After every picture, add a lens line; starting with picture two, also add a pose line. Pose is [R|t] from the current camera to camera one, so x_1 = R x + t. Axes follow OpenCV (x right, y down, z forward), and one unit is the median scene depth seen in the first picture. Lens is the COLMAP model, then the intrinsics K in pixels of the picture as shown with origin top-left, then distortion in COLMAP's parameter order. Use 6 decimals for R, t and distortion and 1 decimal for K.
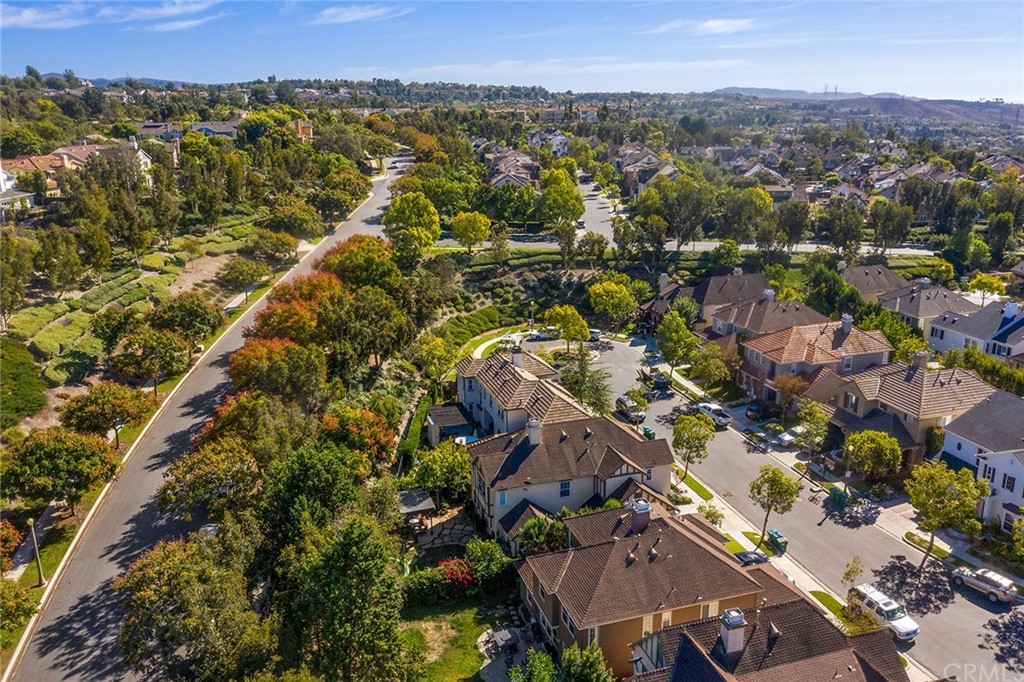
lens RADIAL K [[823.3, 0, 512.0], [0, 823.3, 341.0], [0, 0, 1]] dist [-0.003989, 0.002376]
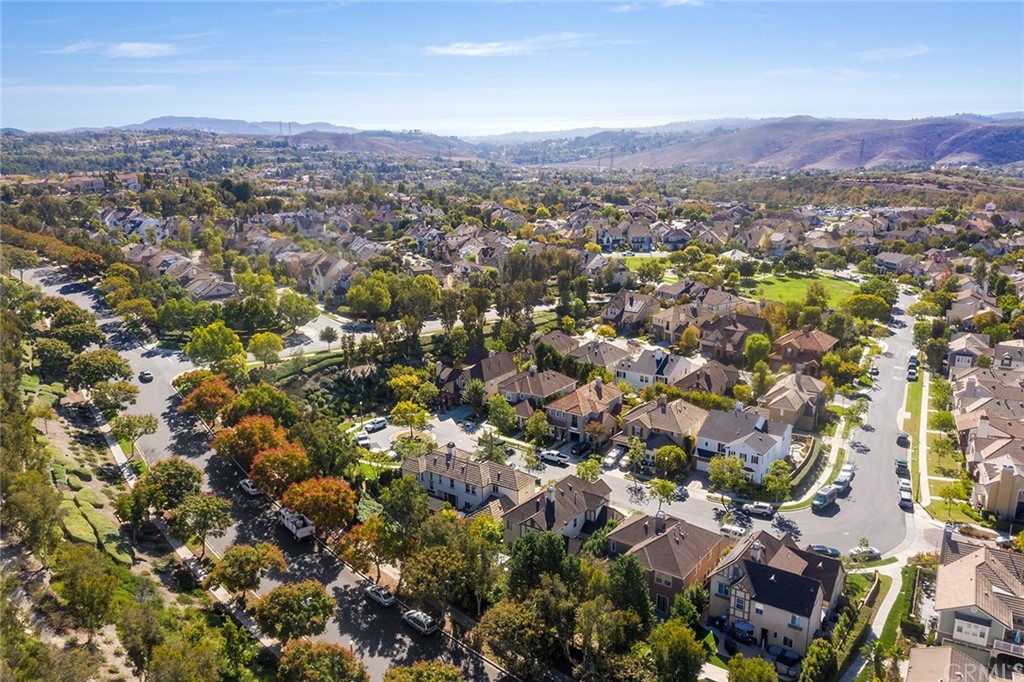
lens RADIAL K [[848.9, 0, 512.0], [0, 848.9, 341.0], [0, 0, 1]] dist [-0.004597, -0.002758]
pose [[0.794207, -0.149684, 0.588923, -0.536586], [0.166559, 0.985691, 0.025912, -0.133689], [-0.584374, 0.077510, 0.807774, -0.182429]]
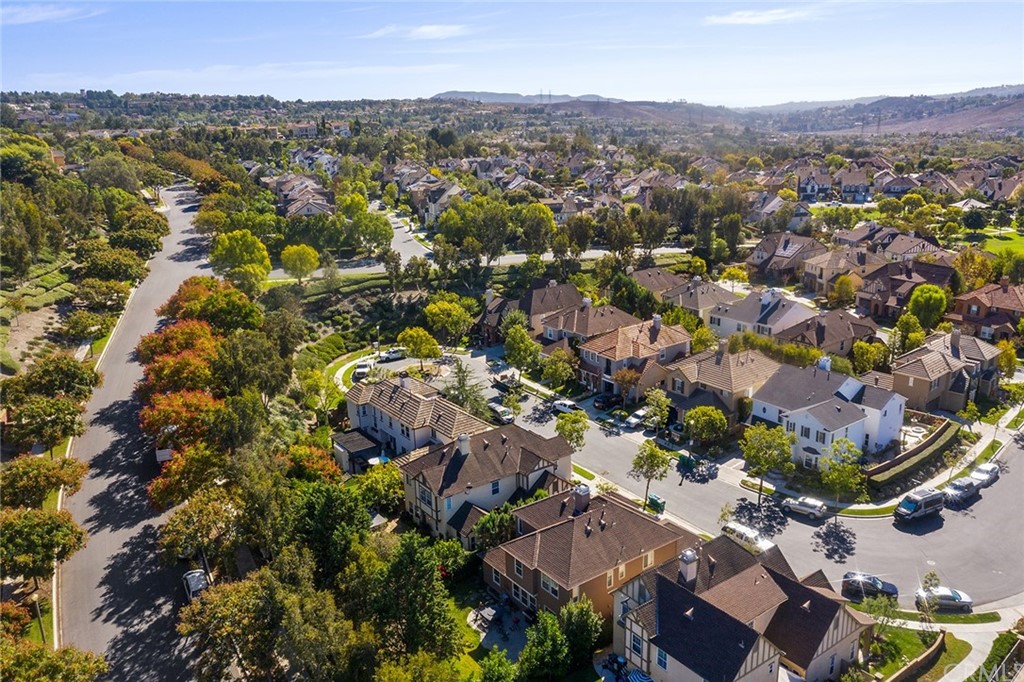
lens RADIAL K [[823.3, 0, 512.0], [0, 823.3, 341.0], [0, 0, 1]] dist [-0.003989, 0.002376]
pose [[0.947163, -0.102591, 0.303905, -0.138115], [0.103263, 0.994557, 0.013903, -0.025312], [-0.303677, 0.018213, 0.952601, -0.082295]]
